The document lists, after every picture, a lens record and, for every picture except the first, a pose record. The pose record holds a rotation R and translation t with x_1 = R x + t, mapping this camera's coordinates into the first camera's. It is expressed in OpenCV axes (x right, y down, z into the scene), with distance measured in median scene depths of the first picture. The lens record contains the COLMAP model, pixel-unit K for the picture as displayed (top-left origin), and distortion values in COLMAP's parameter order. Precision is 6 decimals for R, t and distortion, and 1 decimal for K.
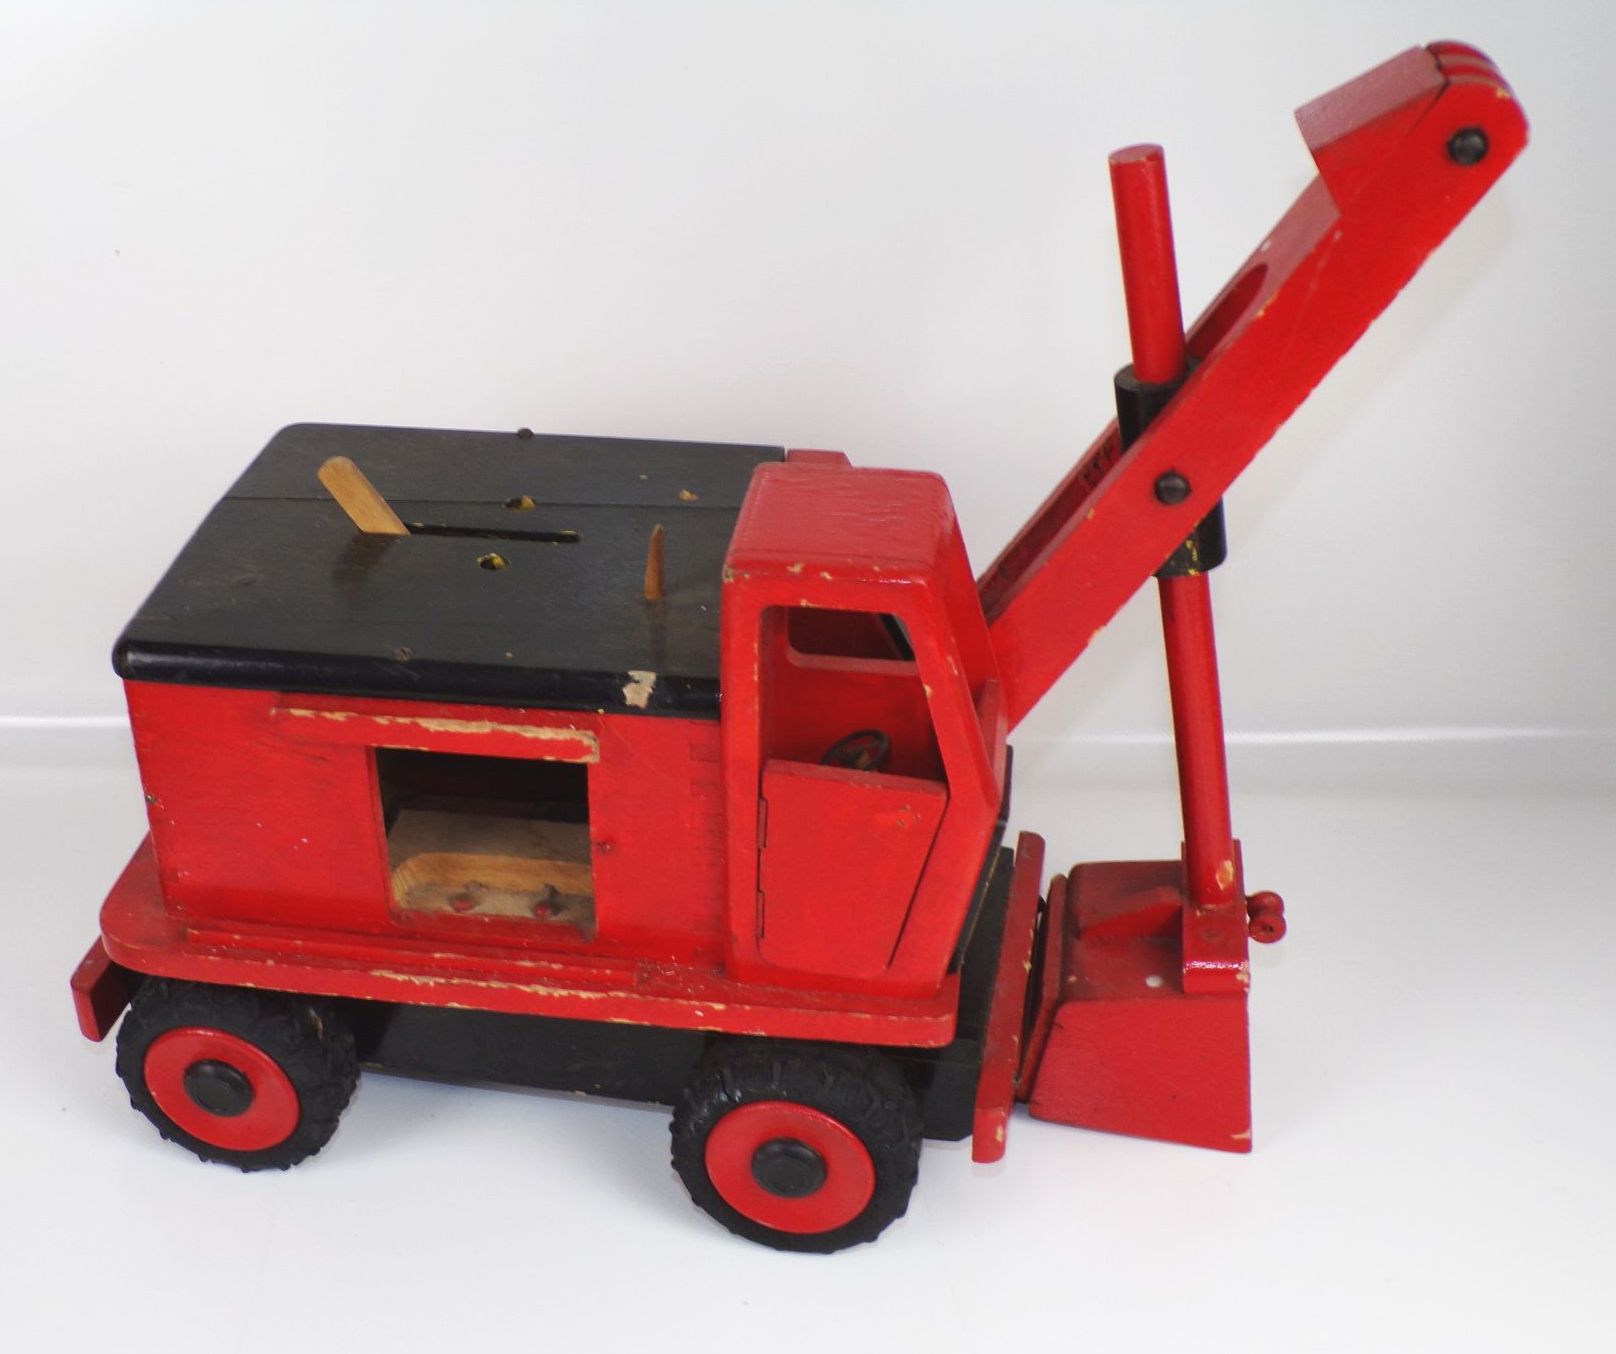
lens RADIAL K [[2211.7, 0, 808.0], [0, 2211.7, 677.0], [0, 0, 1]] dist [-0.180635, -0.000374]
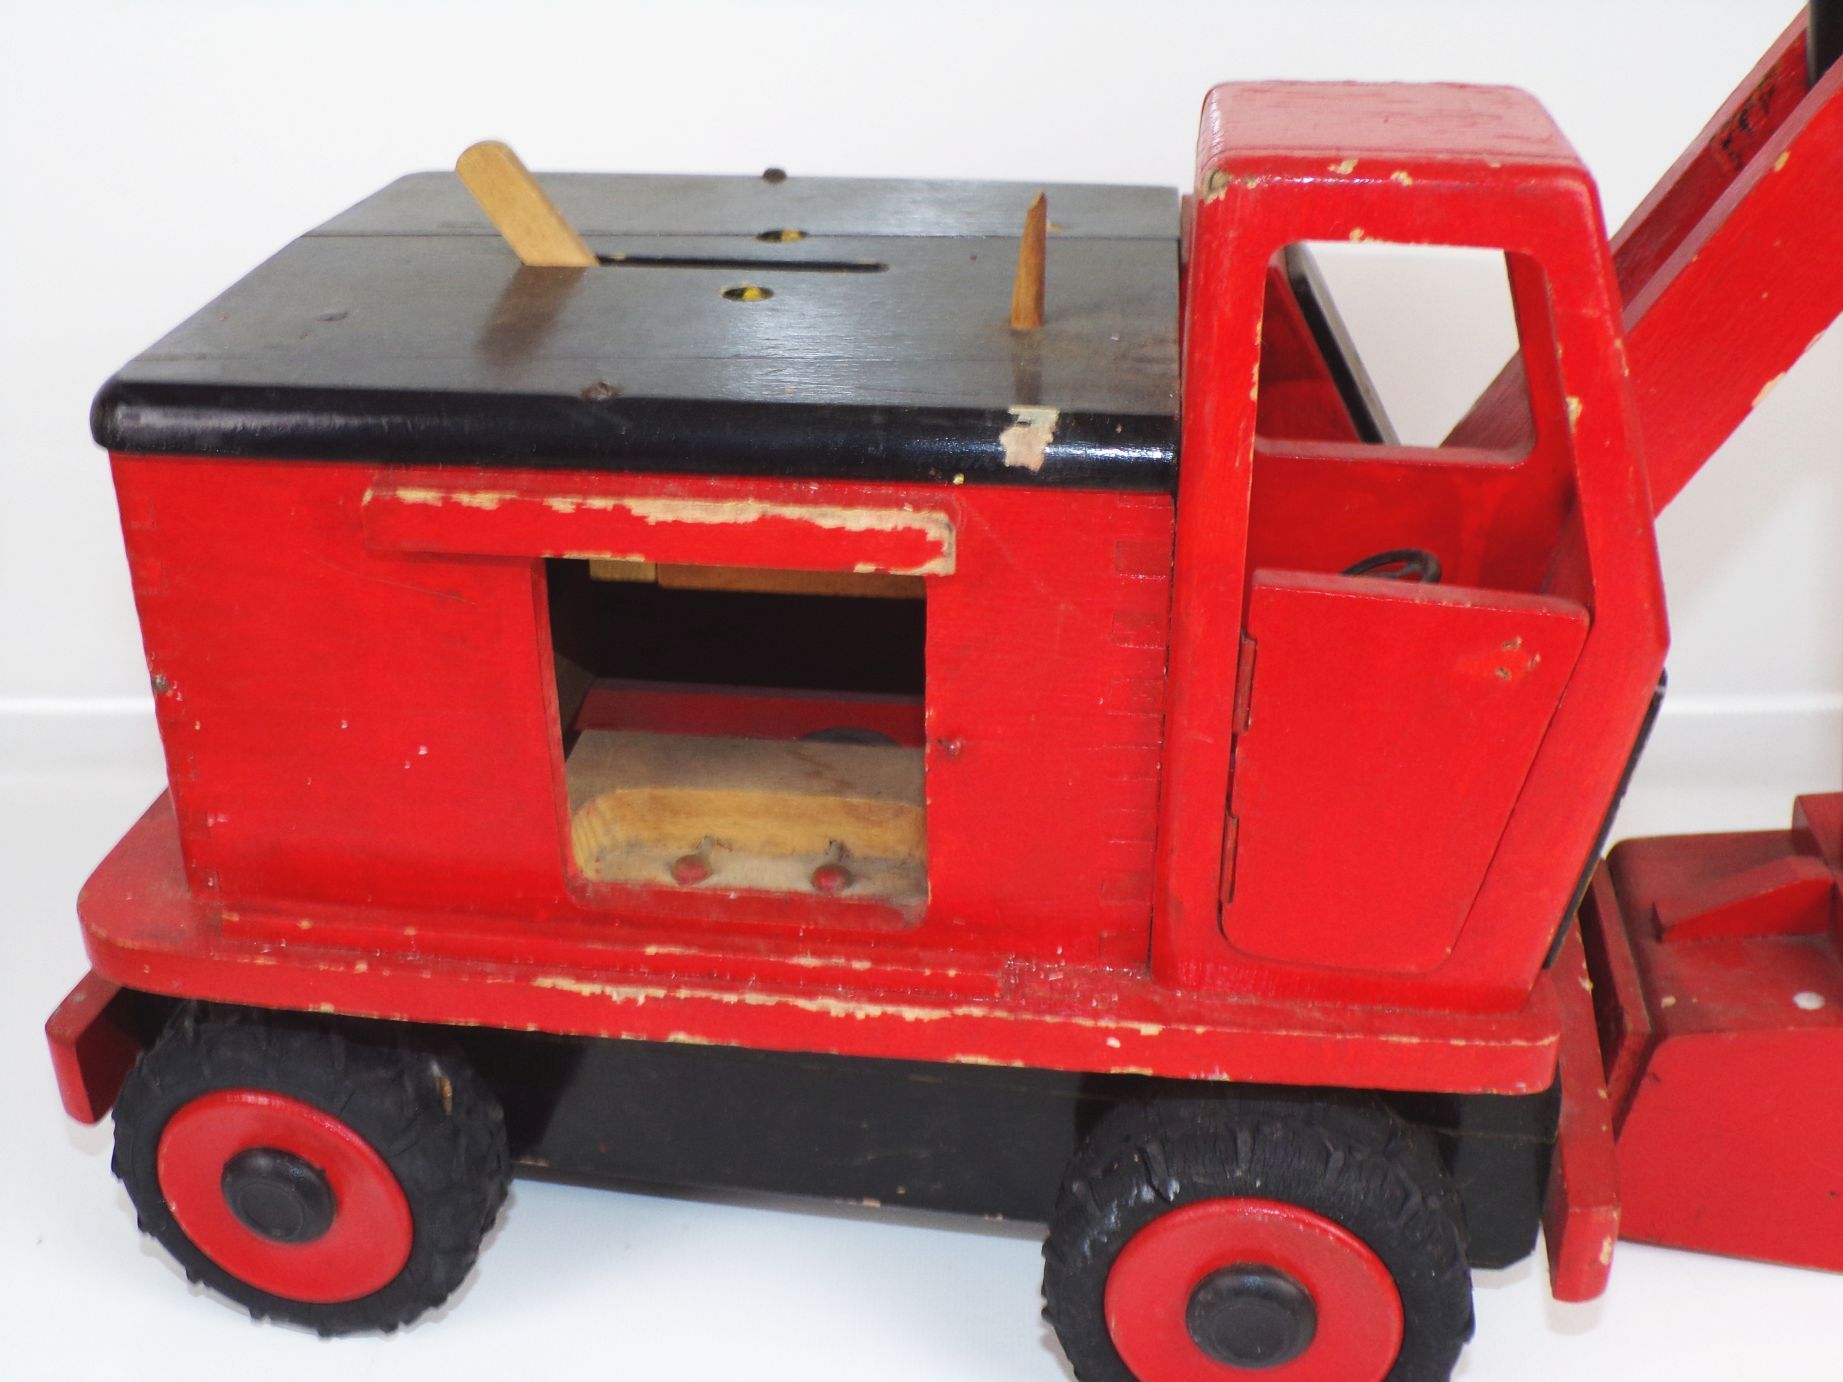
lens RADIAL K [[2196.6, 0, 921.5], [0, 2196.6, 691.0], [0, 0, 1]] dist [-0.198467, 0.293584]
pose [[0.999895, -0.008579, -0.011640, -0.090266], [0.007707, 0.997306, -0.072950, 0.101124], [0.012235, 0.072852, 0.997268, 0.422105]]
